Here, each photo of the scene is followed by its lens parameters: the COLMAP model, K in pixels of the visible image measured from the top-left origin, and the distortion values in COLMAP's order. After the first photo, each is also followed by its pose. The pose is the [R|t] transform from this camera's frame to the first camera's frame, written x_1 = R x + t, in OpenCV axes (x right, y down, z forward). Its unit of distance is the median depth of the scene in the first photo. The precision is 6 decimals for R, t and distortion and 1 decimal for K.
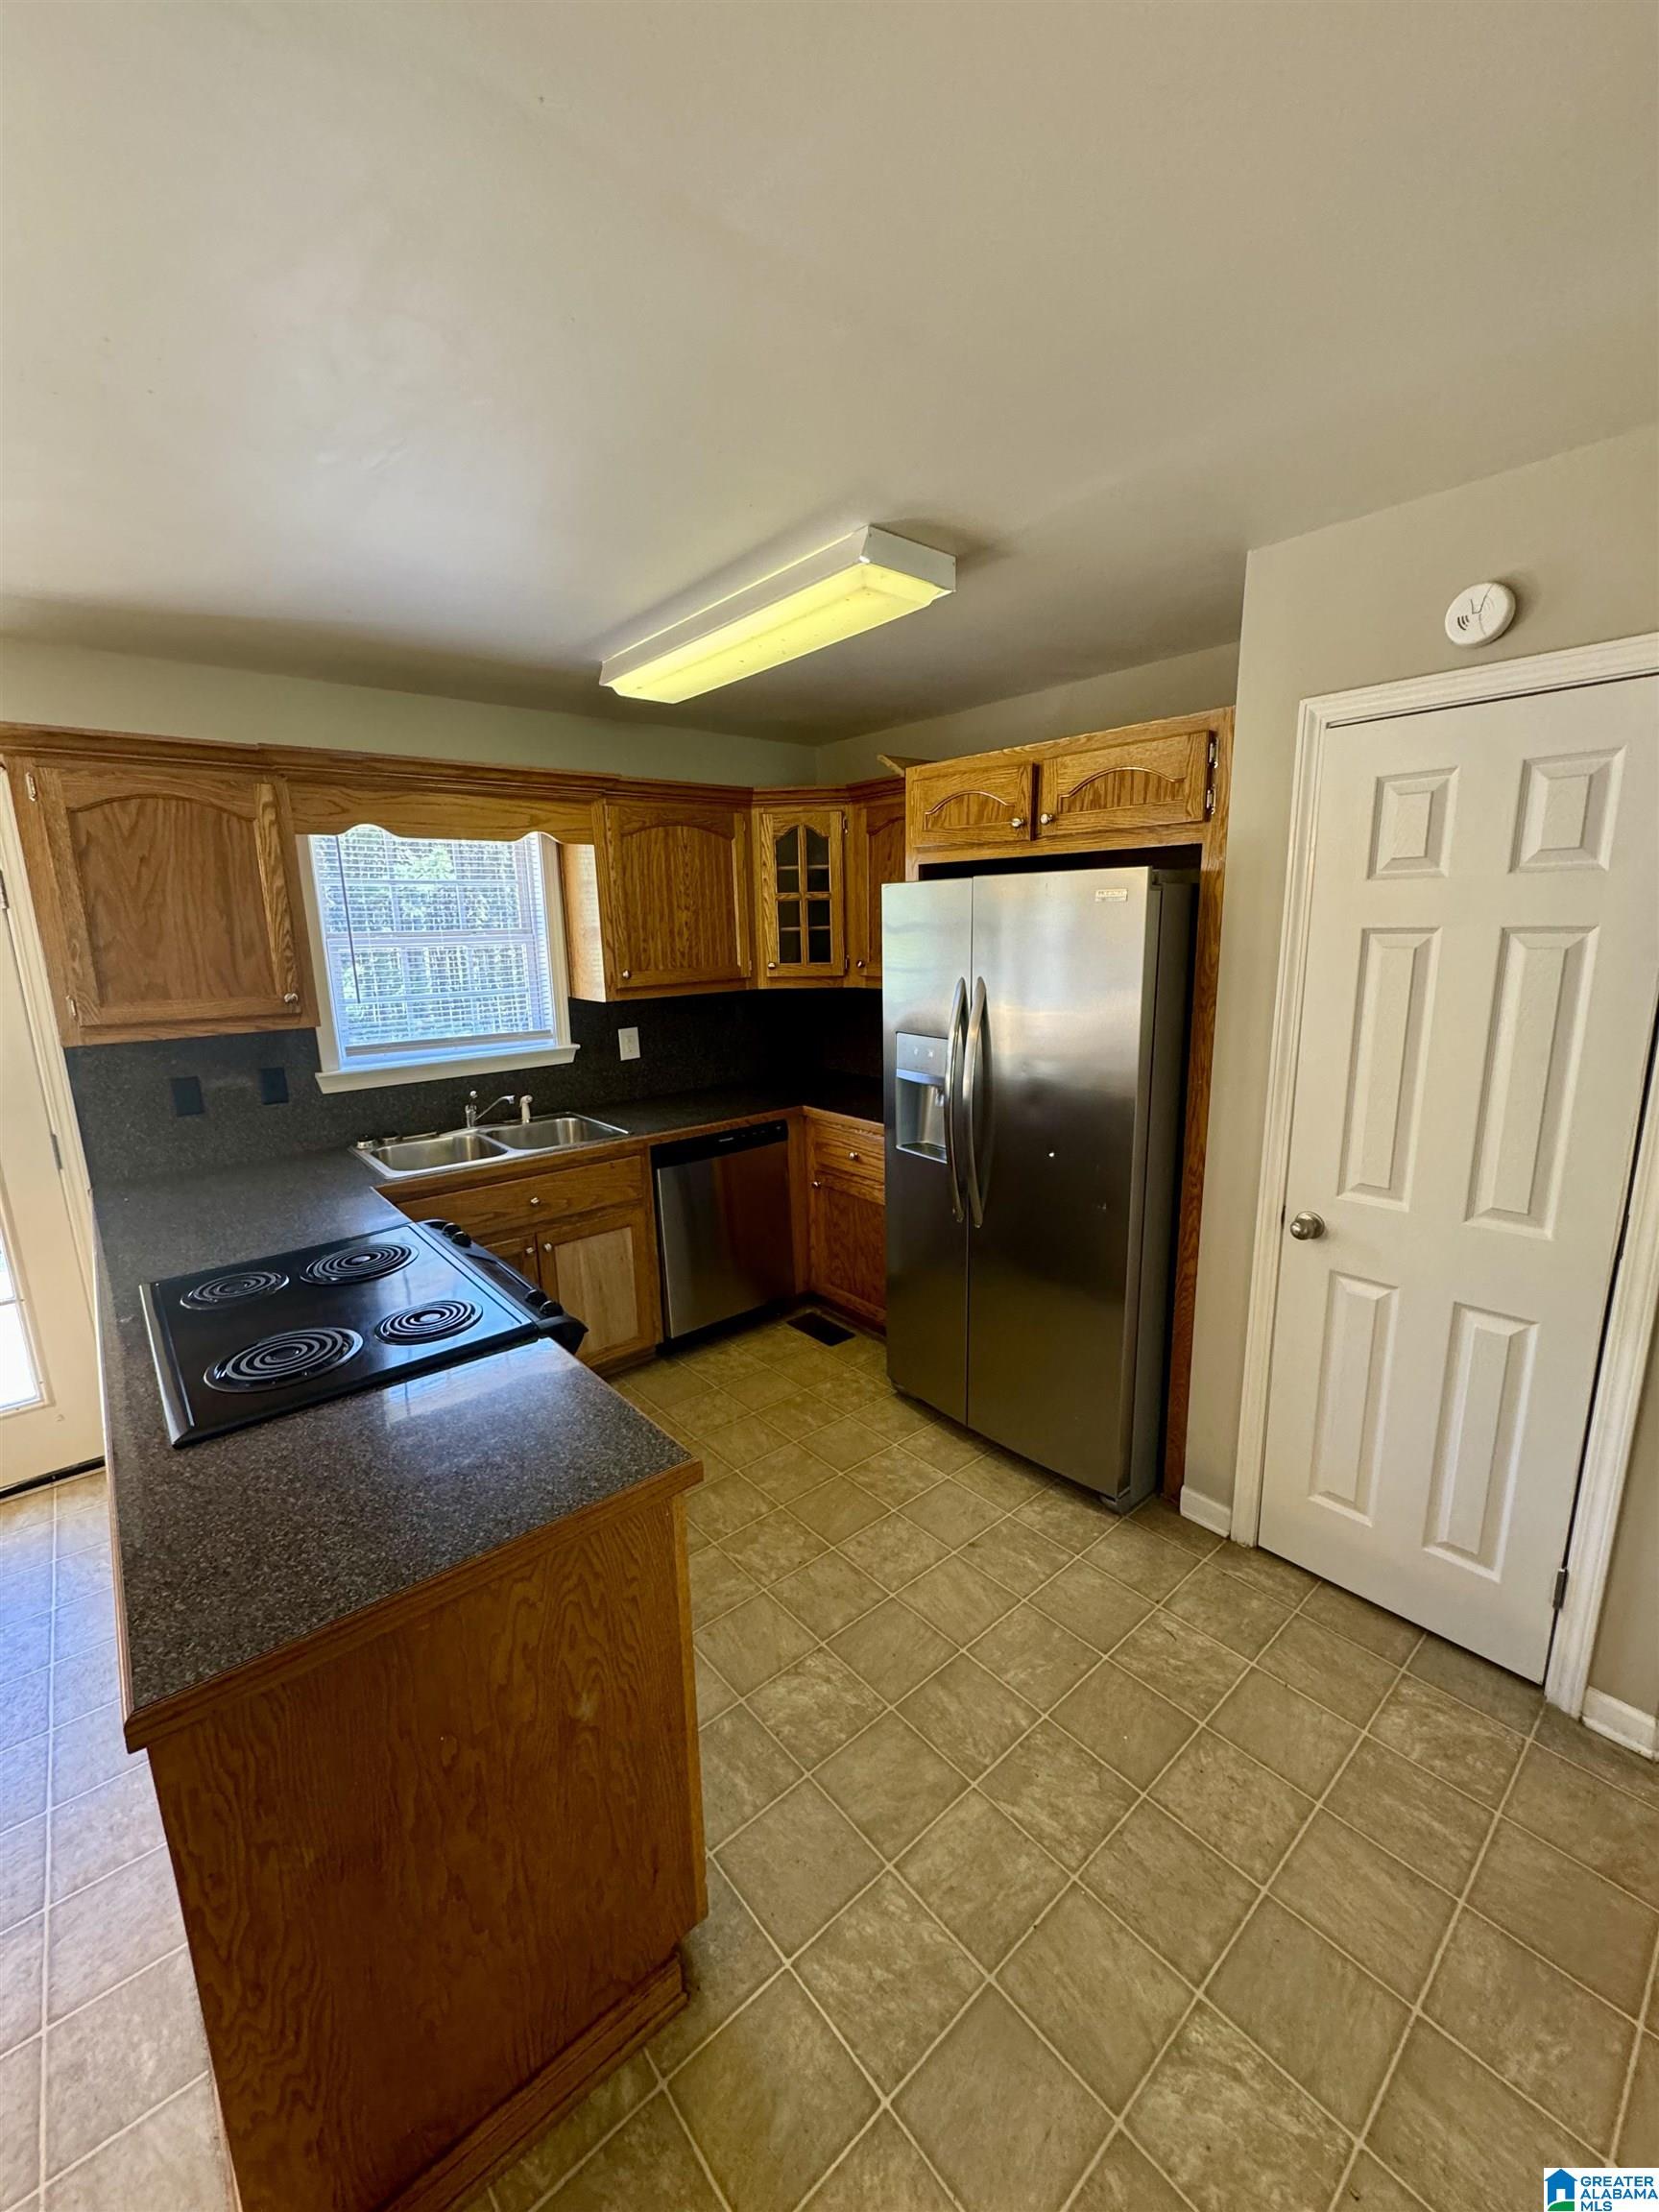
lens RADIAL K [[883.1, 0, 832.3], [0, 883.1, 1103.0], [0, 0, 1]] dist [-0.002551, 0.000255]
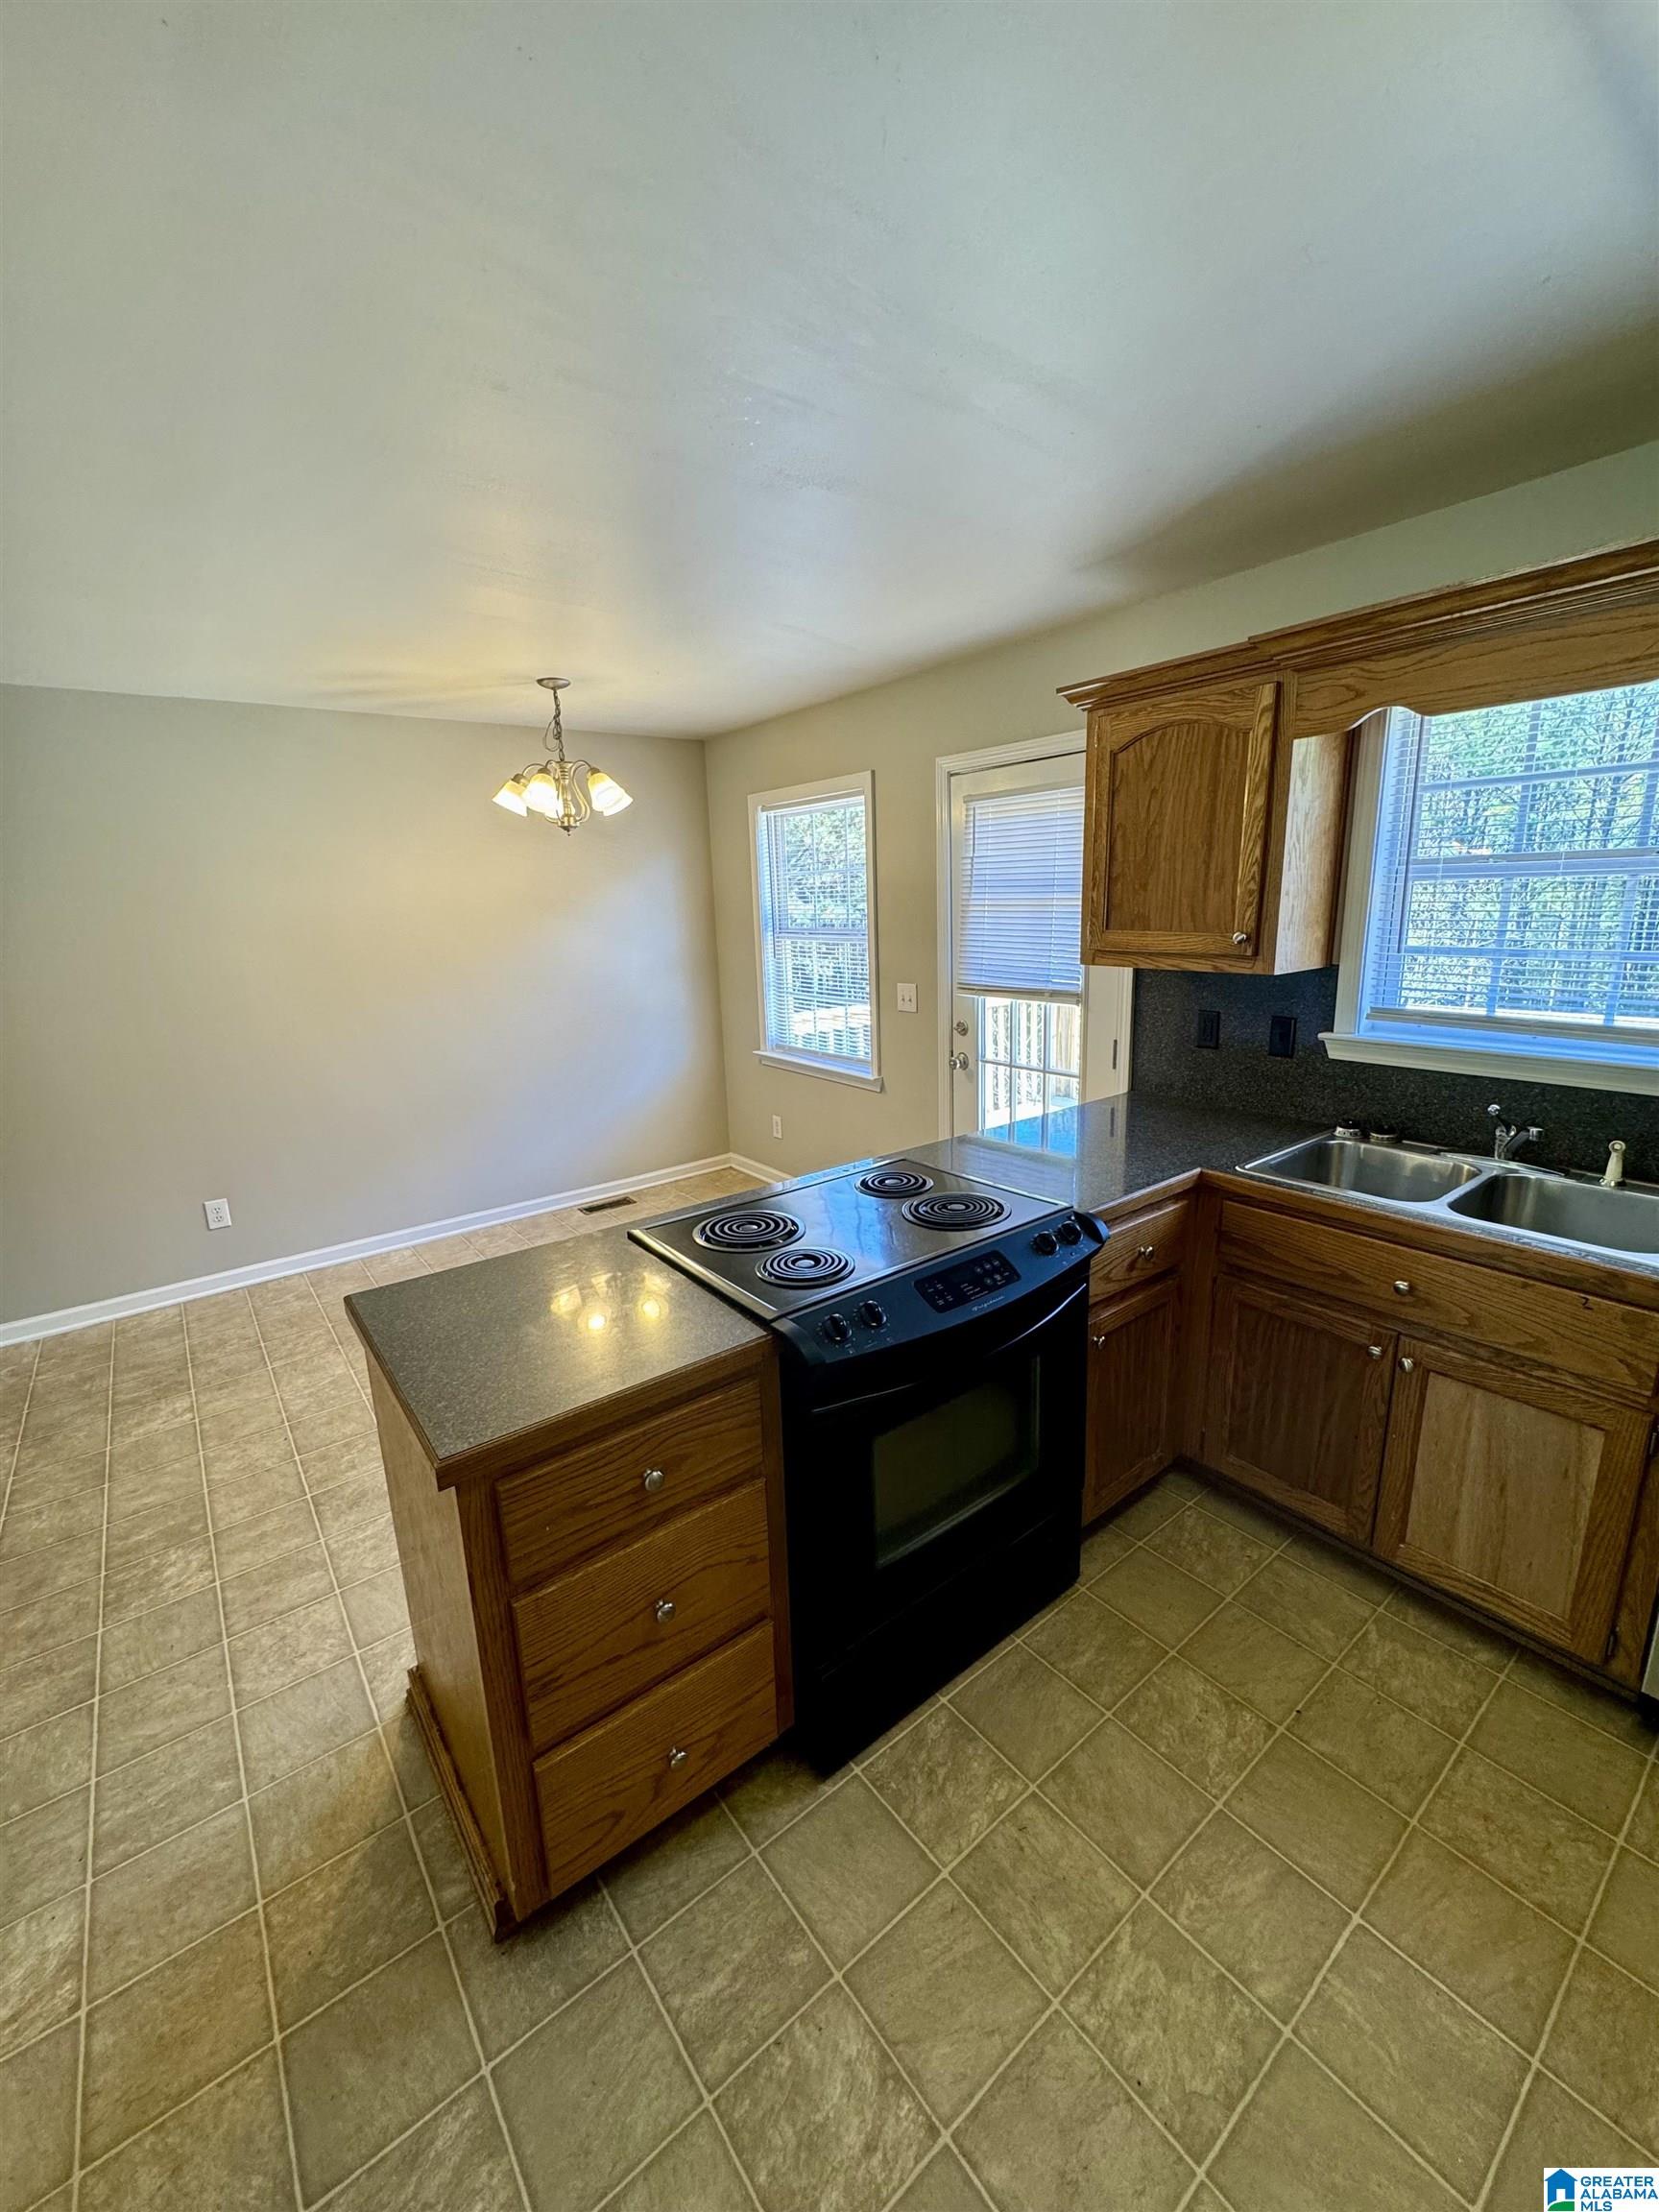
lens RADIAL K [[883.1, 0, 833.7], [0, 883.1, 1104.5], [0, 0, 1]] dist [-0.002551, 0.000255]
pose [[-0.047121, 0.252240, -0.966517, 0.315748], [-0.167017, 0.951981, 0.256589, -0.129500], [0.984827, 0.173516, -0.002730, 0.691515]]
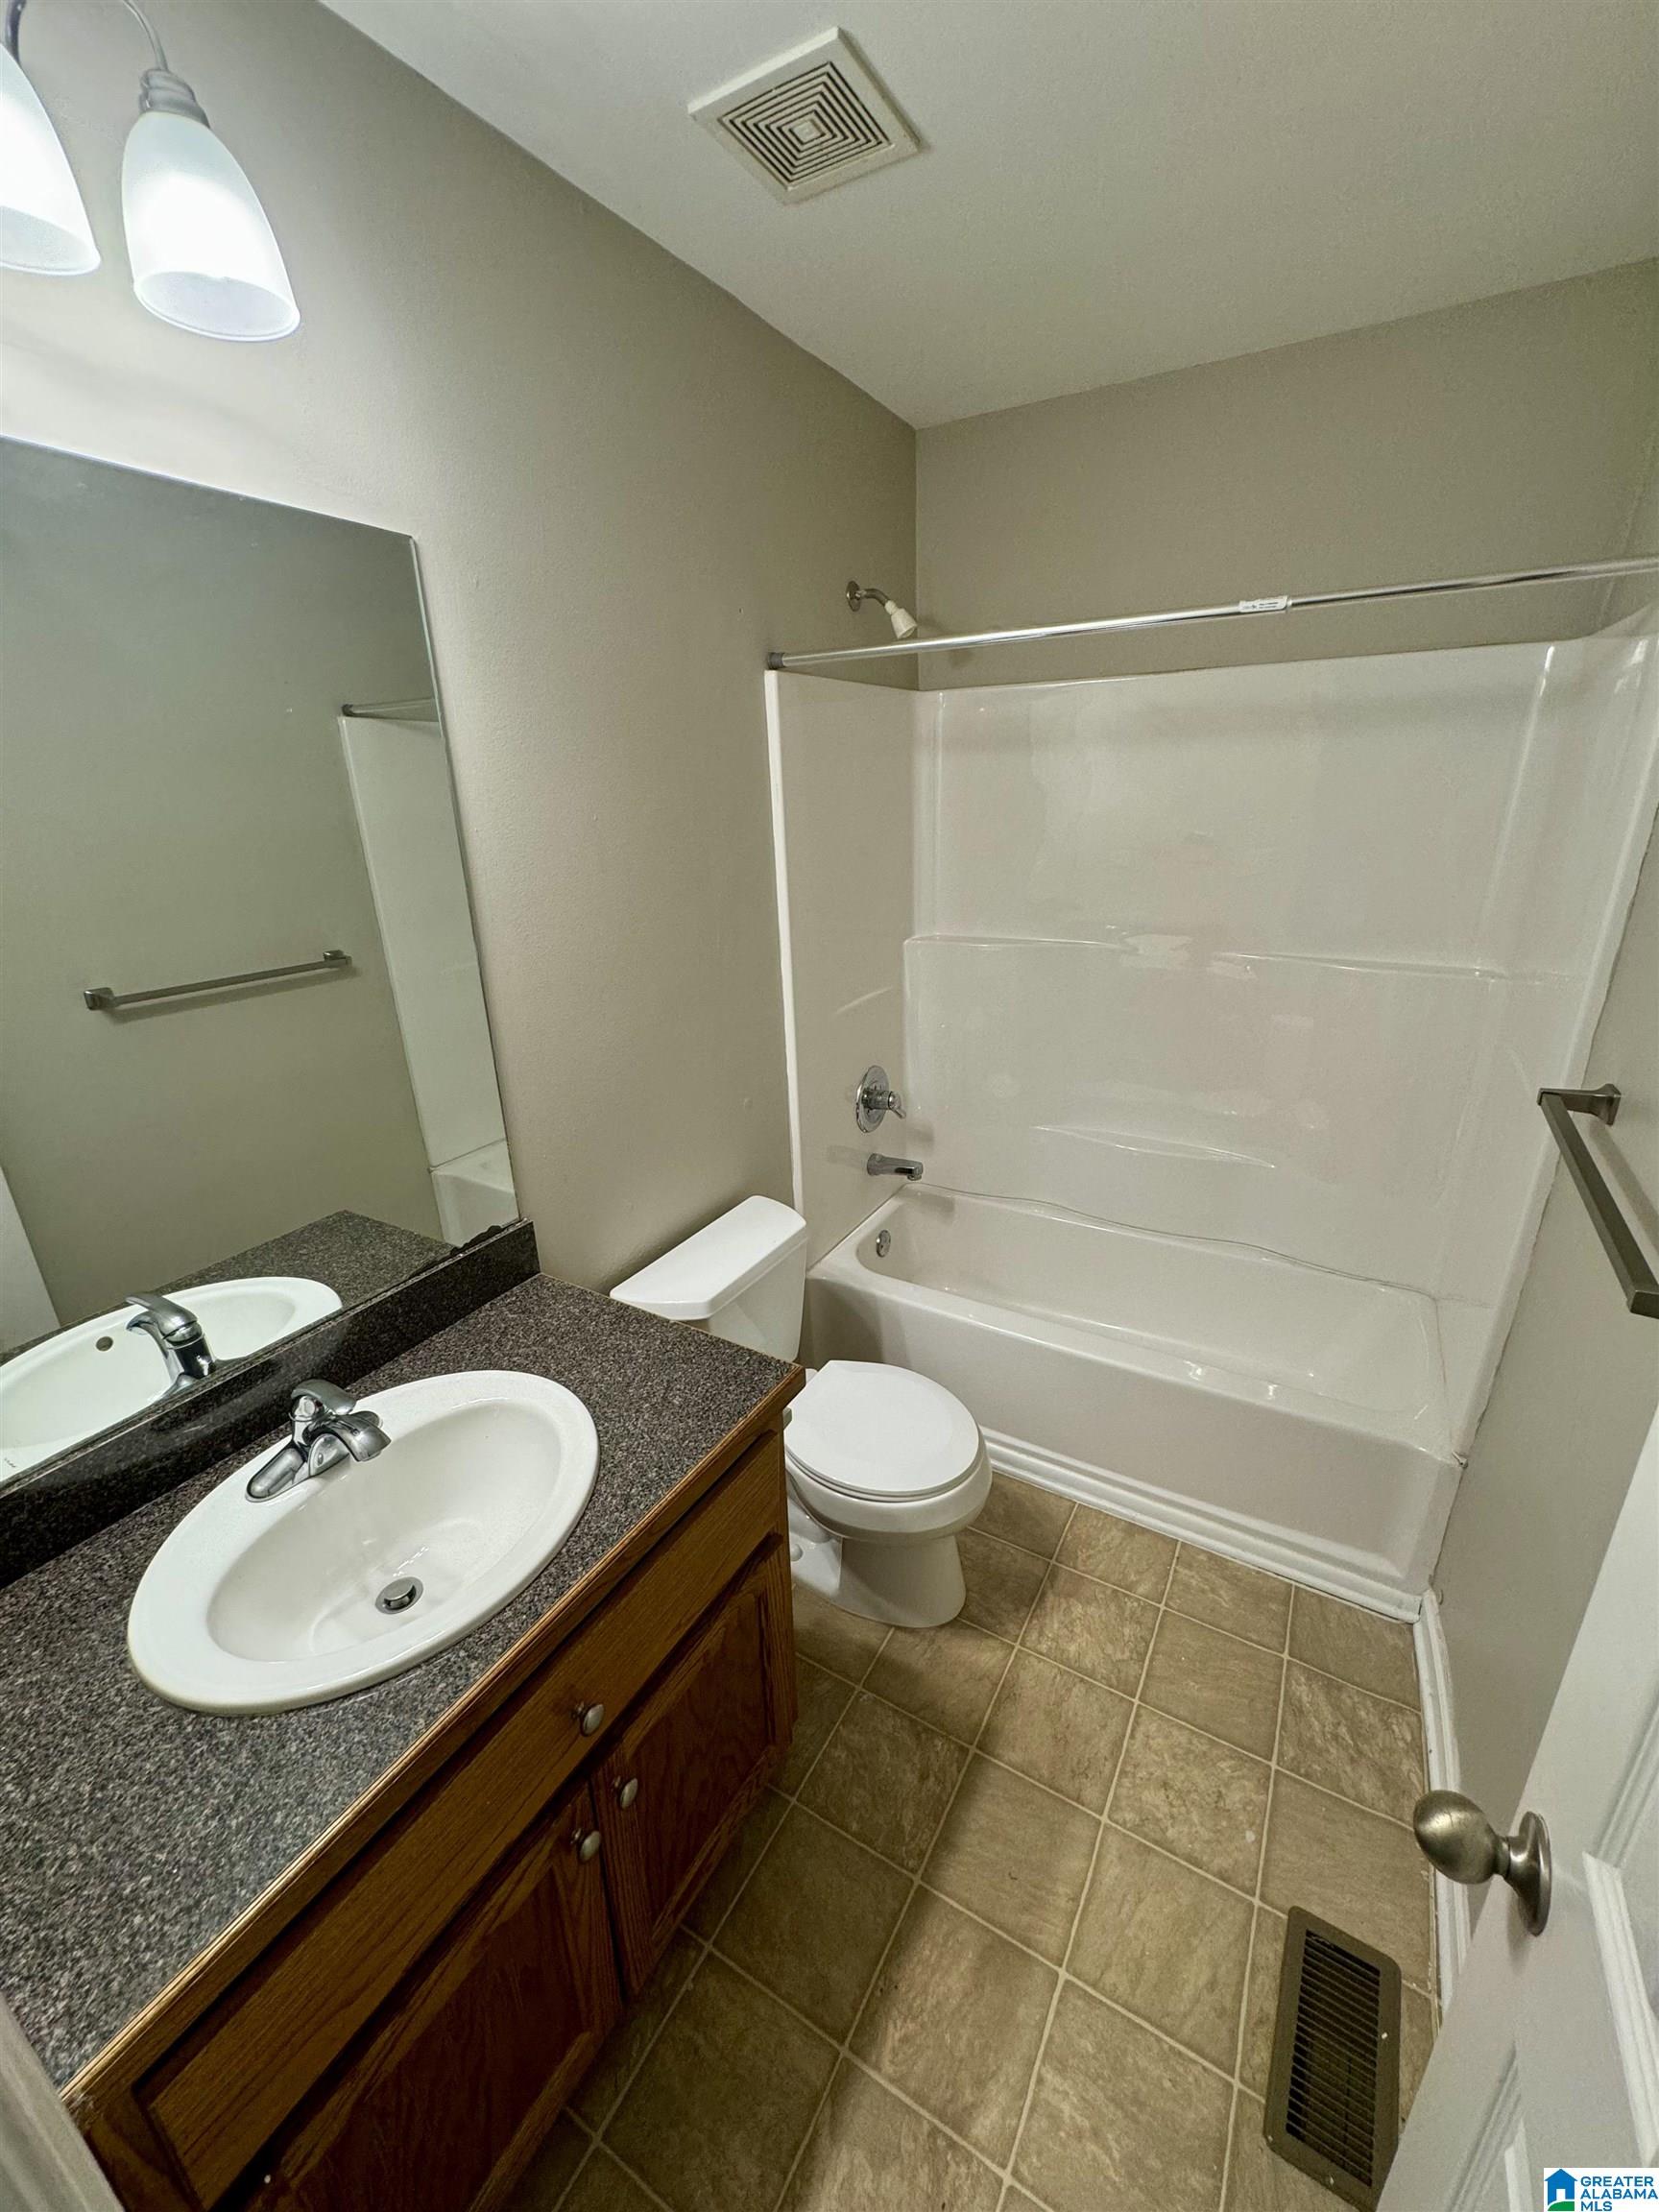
lens RADIAL K [[883.1, 0, 830.0], [0, 883.1, 1104.8], [0, 0, 1]] dist [-0.002551, 0.000255]
pose [[0.315571, 0.328542, -0.890211, 0.127695], [-0.178036, 0.941988, 0.284539, -0.139496], [0.932051, 0.068698, 0.355756, 0.770977]]
